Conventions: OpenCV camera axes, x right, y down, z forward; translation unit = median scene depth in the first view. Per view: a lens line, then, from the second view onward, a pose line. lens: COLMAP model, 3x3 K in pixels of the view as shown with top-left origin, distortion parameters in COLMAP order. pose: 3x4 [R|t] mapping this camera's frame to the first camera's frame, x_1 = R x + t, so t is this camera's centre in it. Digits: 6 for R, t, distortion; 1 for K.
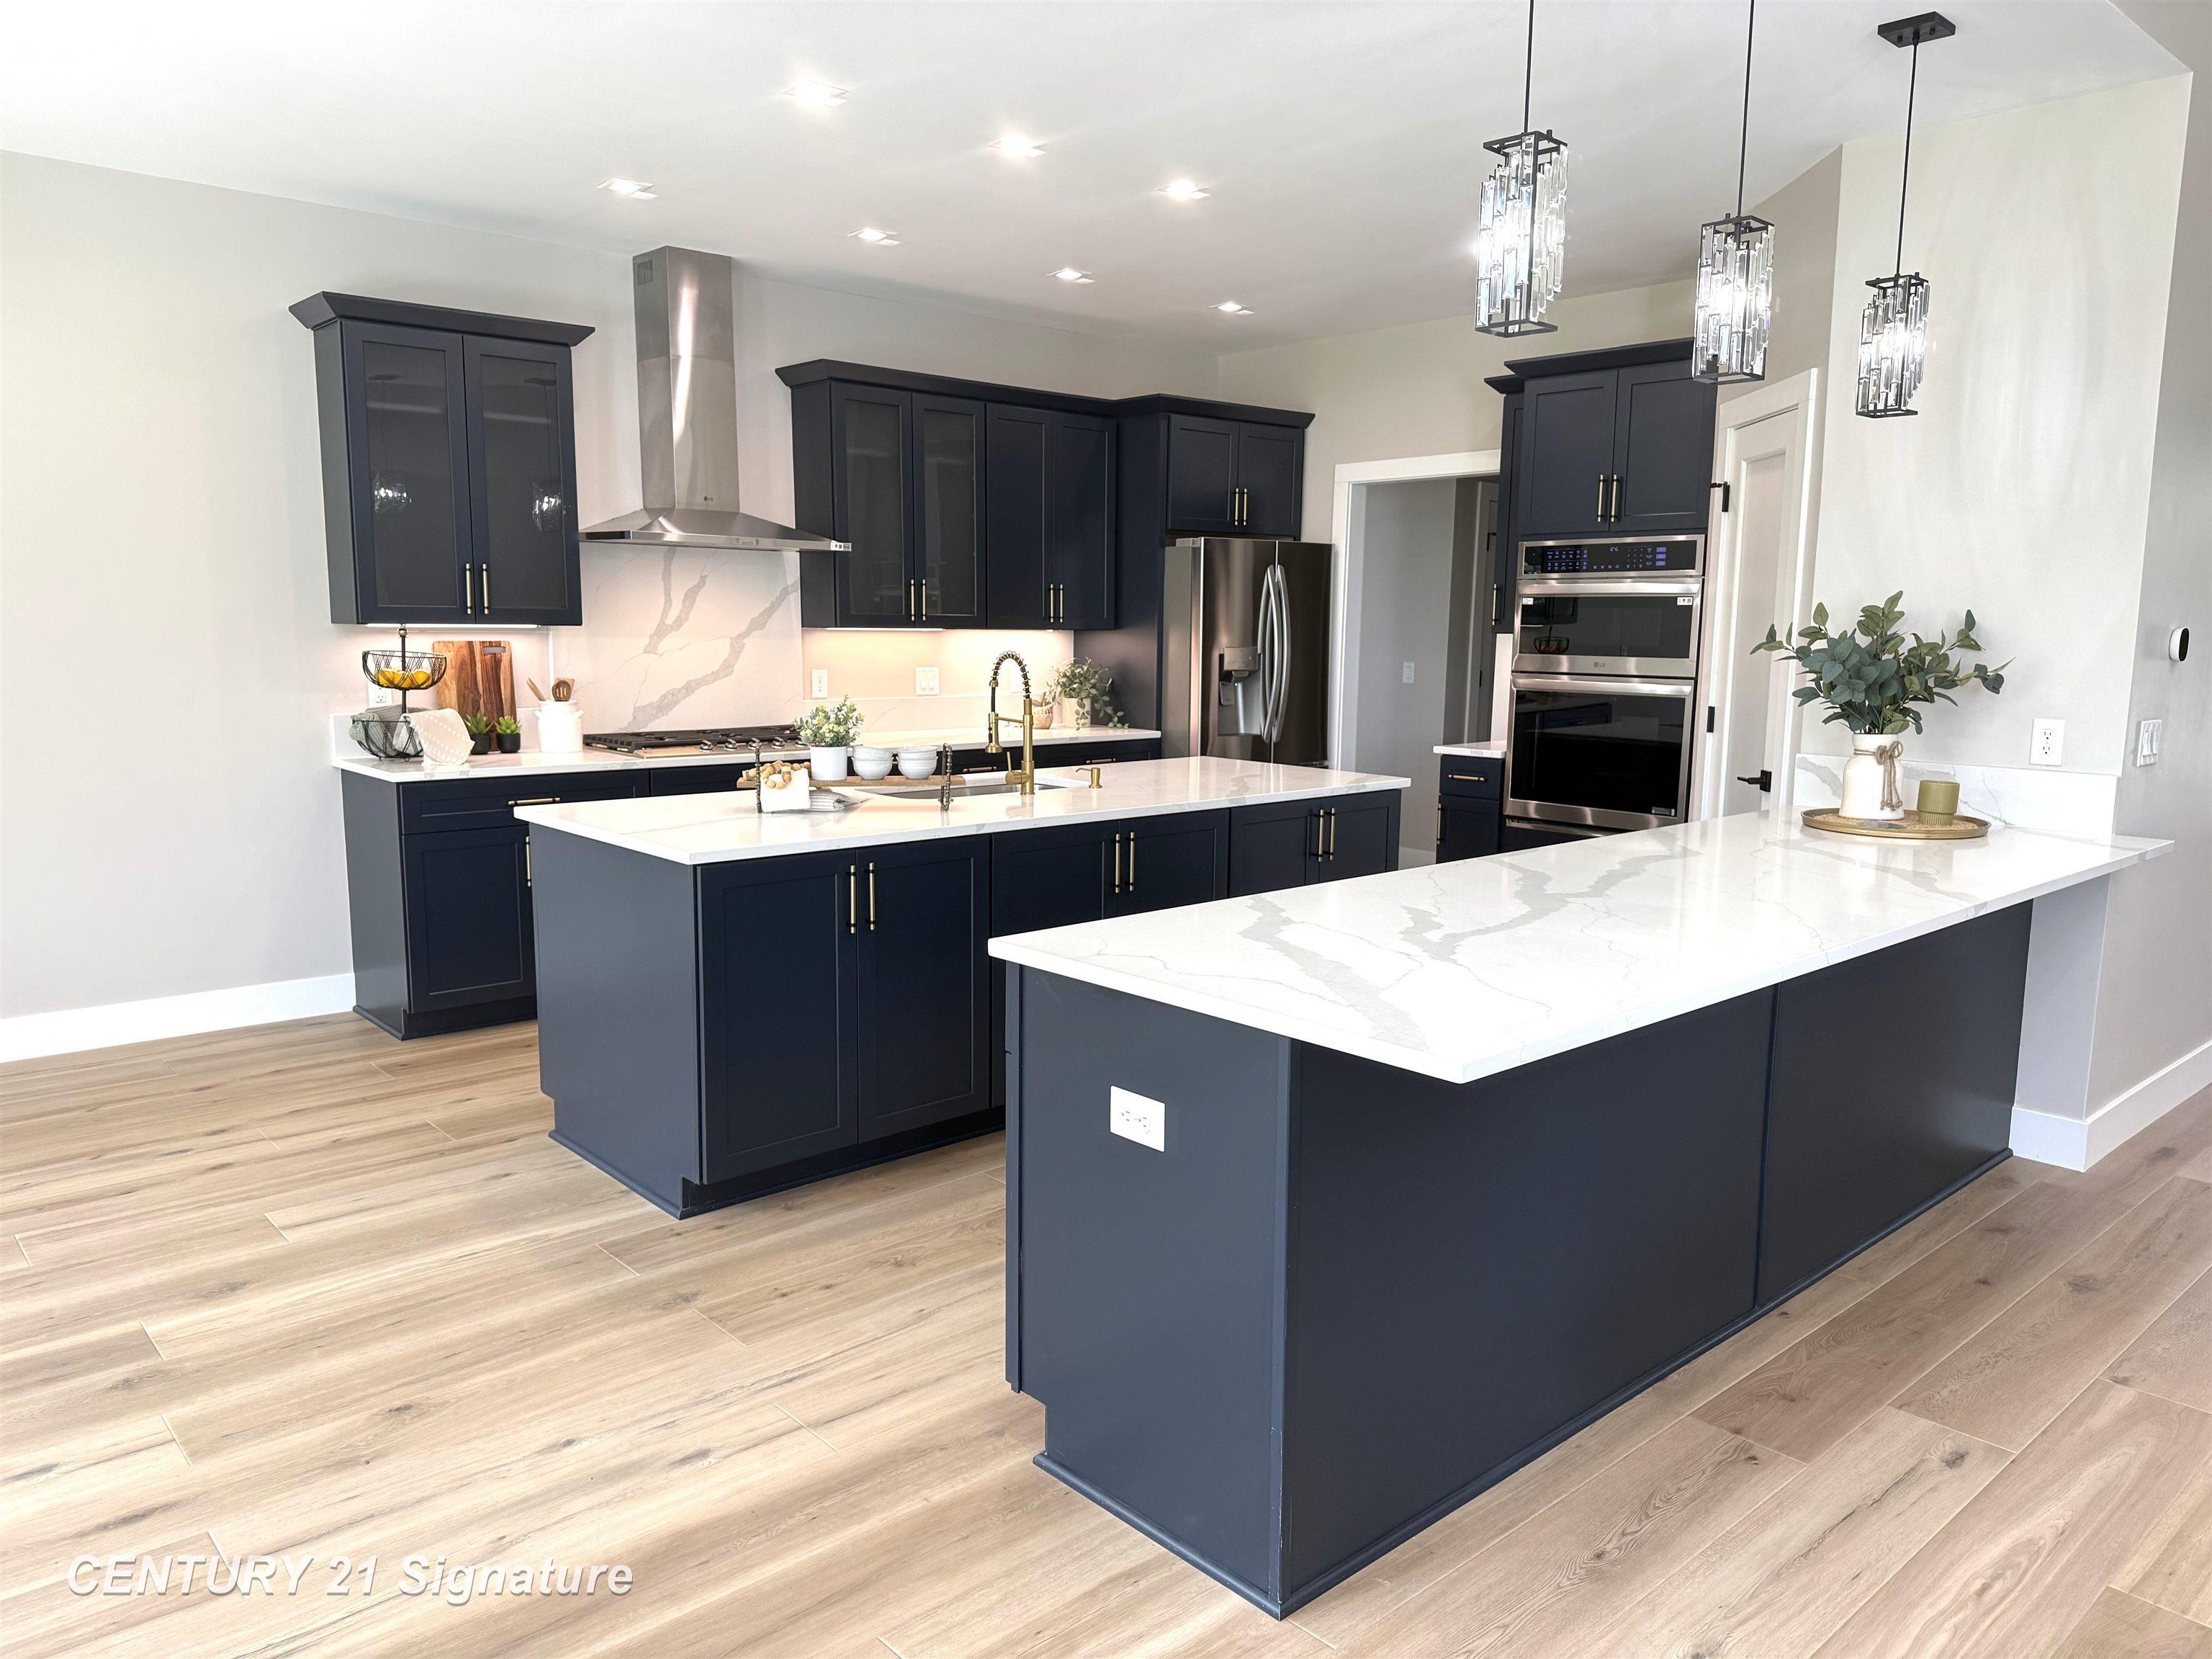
lens RADIAL K [[1537.3, 0, 1096.7], [0, 1537.3, 838.1], [0, 0, 1]] dist [-0.002448, -0.004927]
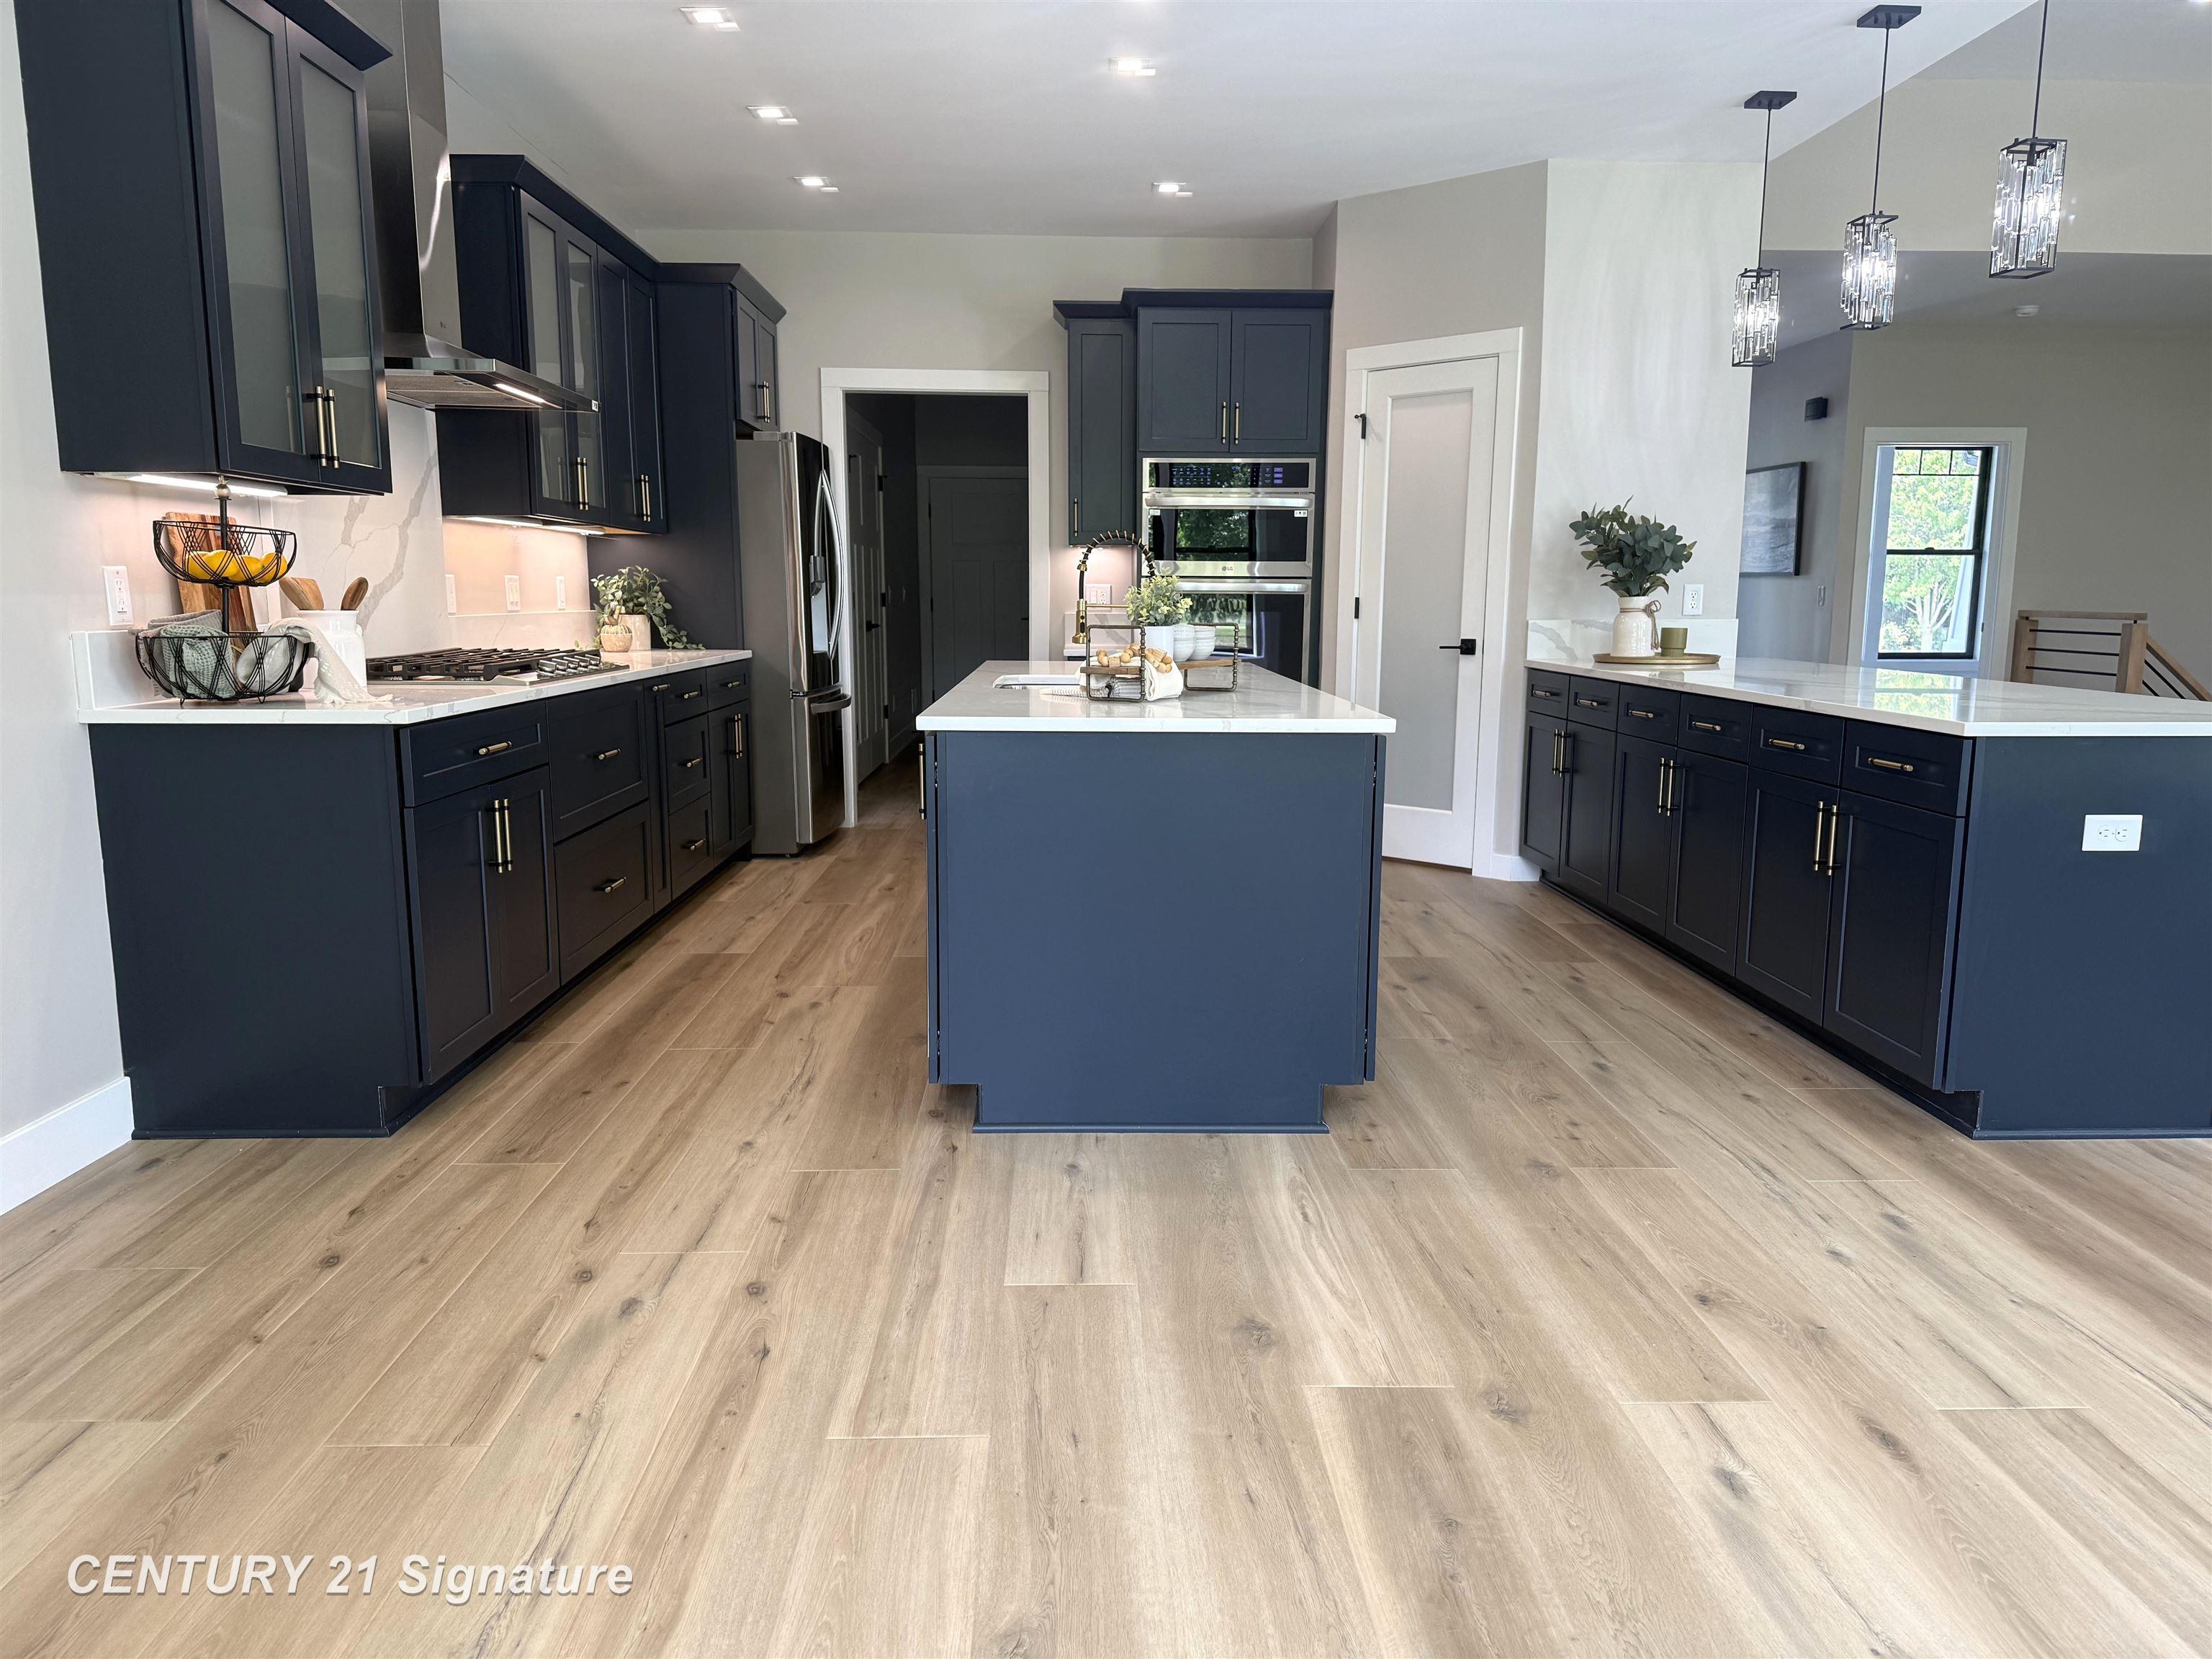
lens RADIAL K [[1559.0, 0, 1103.6], [0, 1559.0, 838.0], [0, 0, 1]] dist [0.047456, -0.042476]
pose [[0.644317, -0.123143, 0.754779, -0.997846], [0.109963, 0.991613, 0.067913, -0.000844], [-0.756812, 0.039240, 0.652454, 0.480146]]
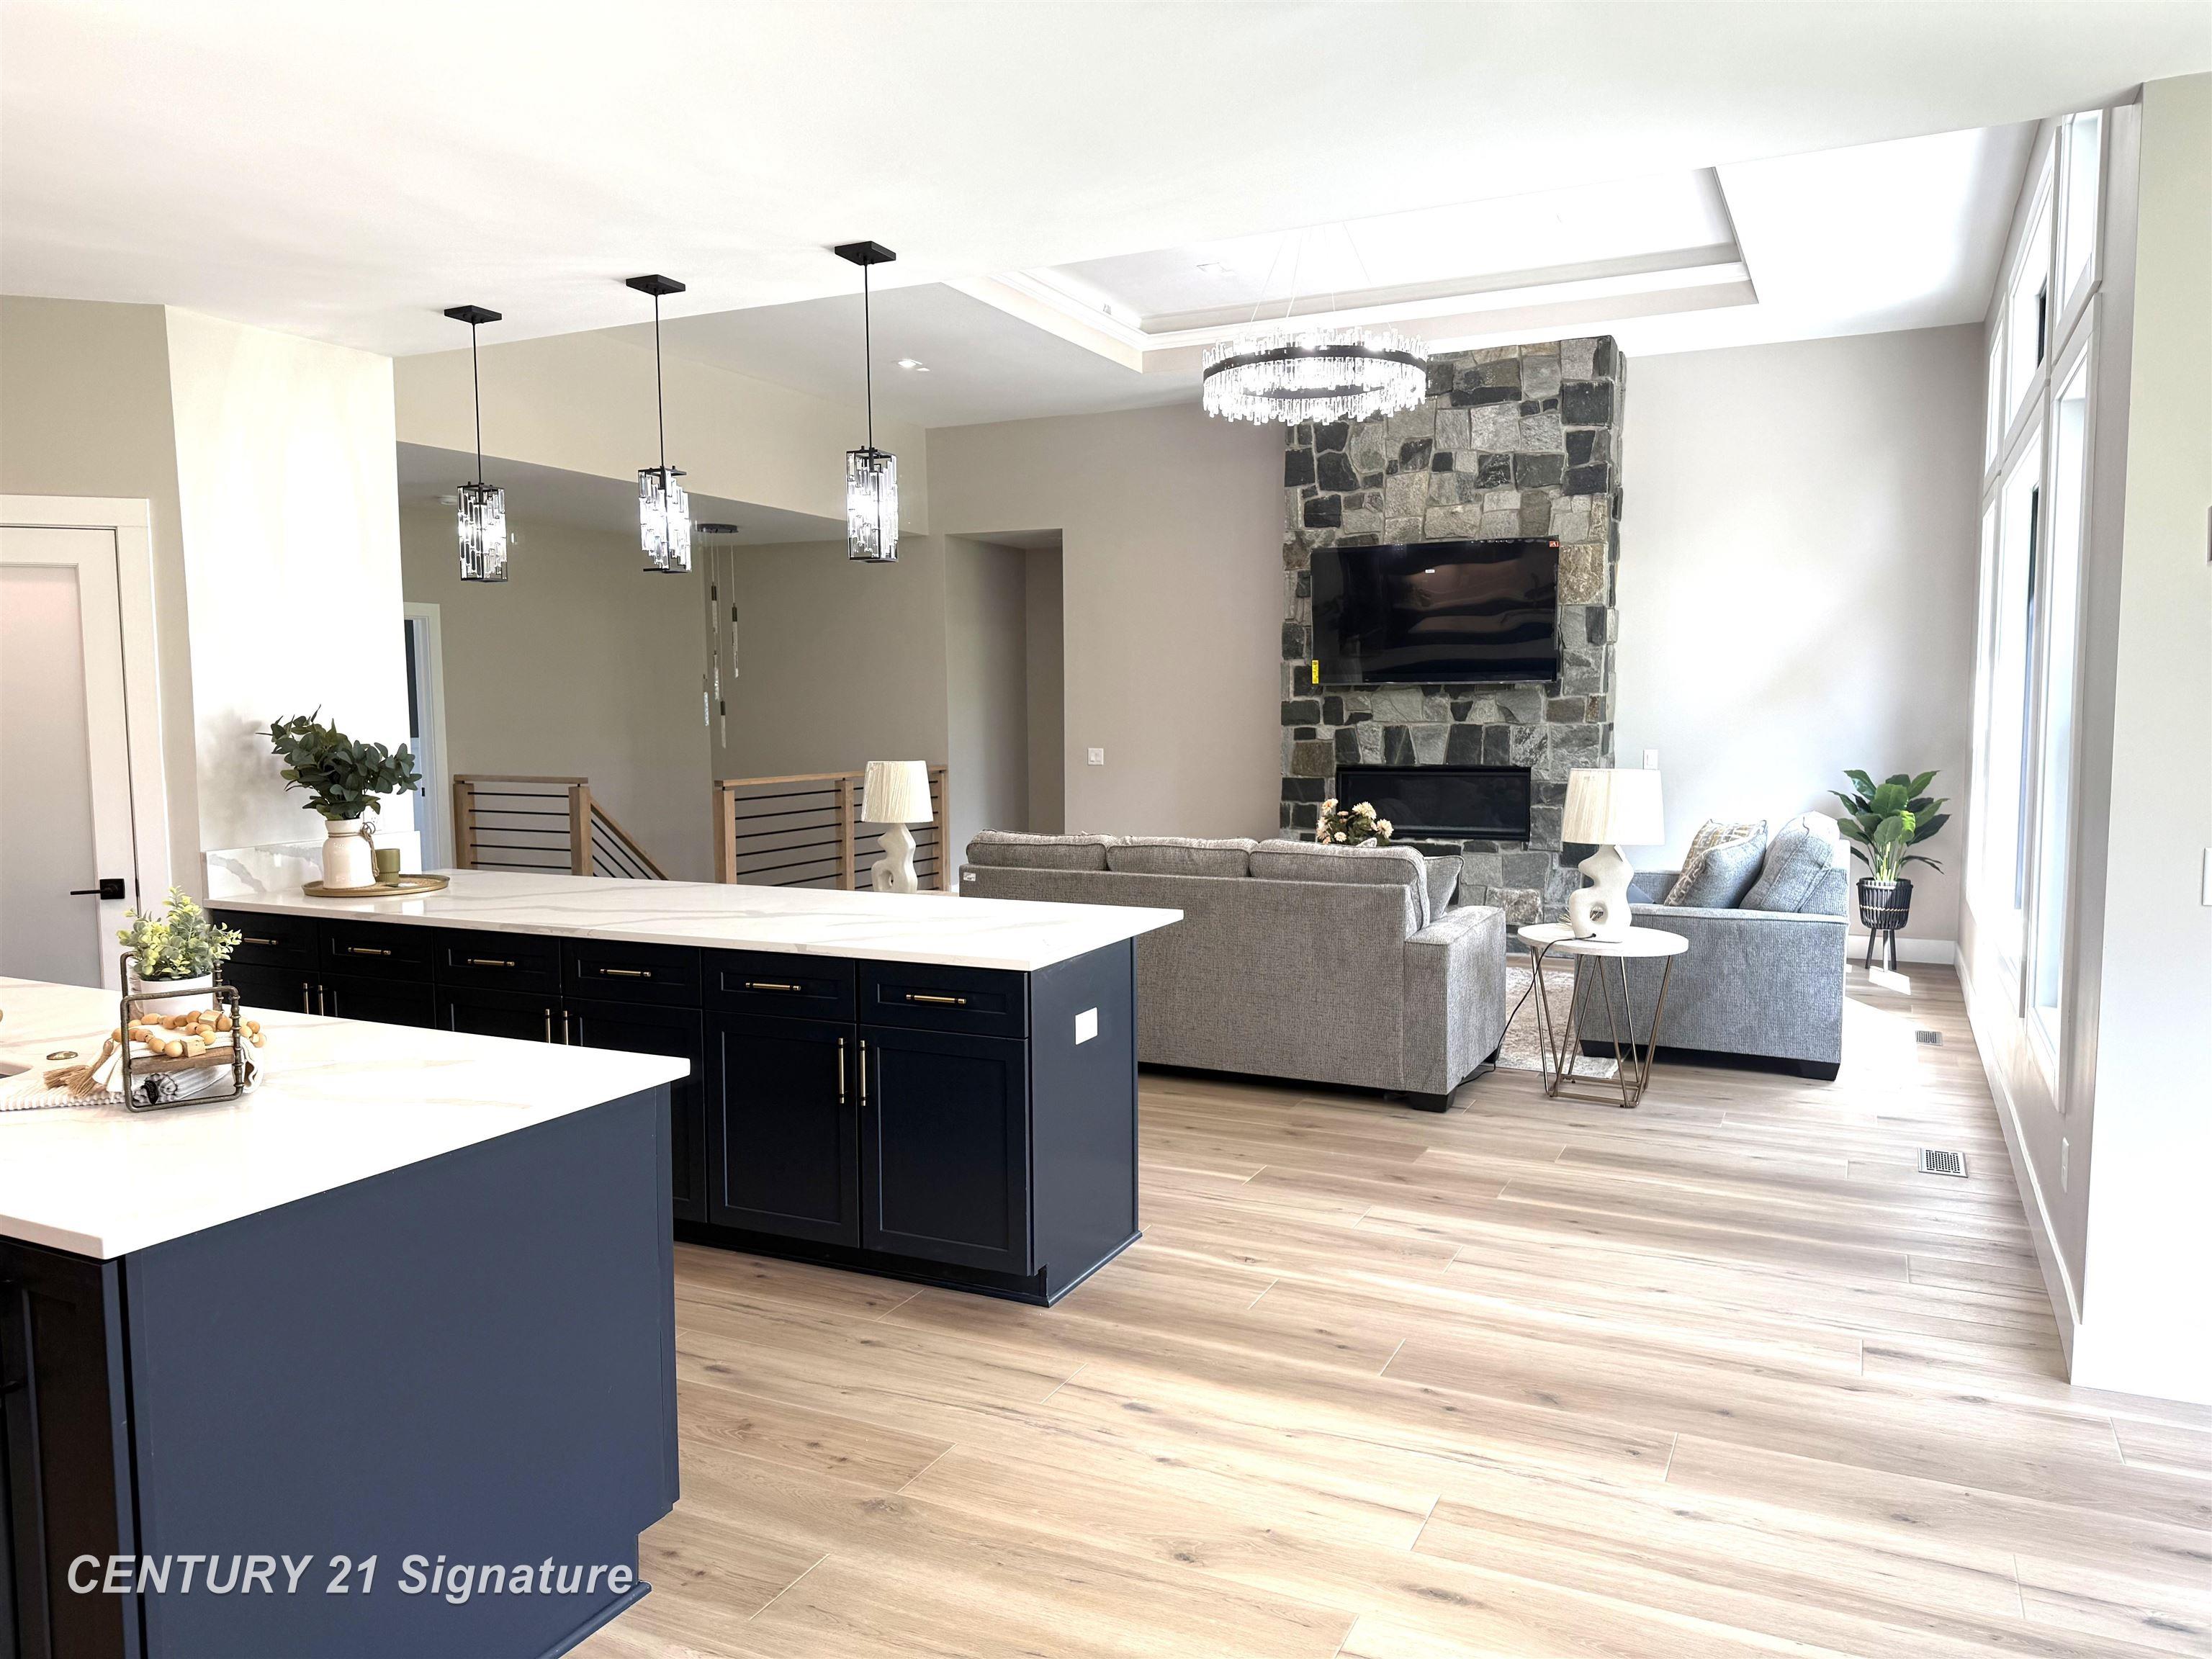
lens RADIAL K [[1543.7, 0, 1121.4], [0, 1543.7, 828.0], [0, 0, 1]] dist [0.149733, -0.300388]
pose [[-0.382839, -0.080296, 0.920319, -0.973010], [0.138096, 0.980048, 0.142953, -0.169499], [-0.913435, 0.181821, -0.364112, 0.971407]]
